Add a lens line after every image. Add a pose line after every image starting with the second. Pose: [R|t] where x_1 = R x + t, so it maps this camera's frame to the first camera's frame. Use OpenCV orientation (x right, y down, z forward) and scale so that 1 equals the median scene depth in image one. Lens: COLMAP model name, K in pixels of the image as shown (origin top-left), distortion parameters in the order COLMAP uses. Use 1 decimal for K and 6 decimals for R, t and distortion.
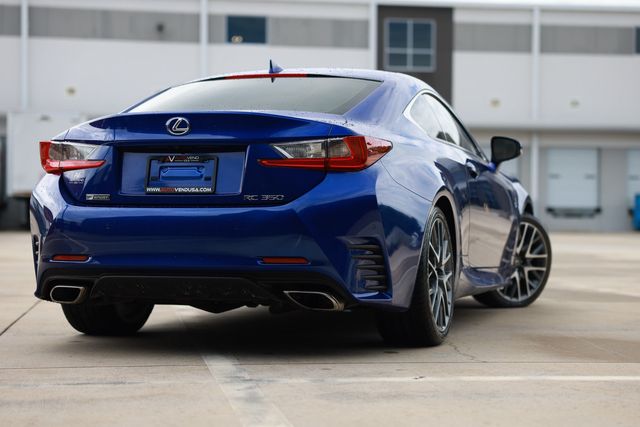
lens RADIAL K [[1257.2, 0, 320.0], [0, 1257.2, 213.5], [0, 0, 1]] dist [0.320915, -0.086803]
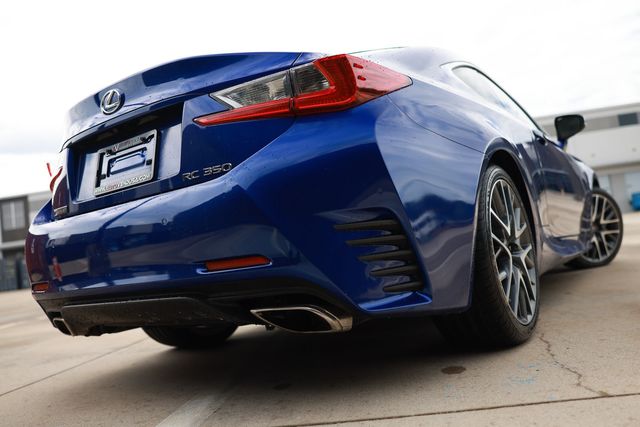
lens RADIAL K [[497.7, 0, 320.0], [0, 497.7, 213.5], [0, 0, 1]] dist [-0.132231, 0.118944]
pose [[0.951505, -0.150022, -0.268573, 0.078003], [0.141048, 0.988609, -0.052522, 0.030882], [0.273393, 0.012094, 0.961826, 0.756427]]
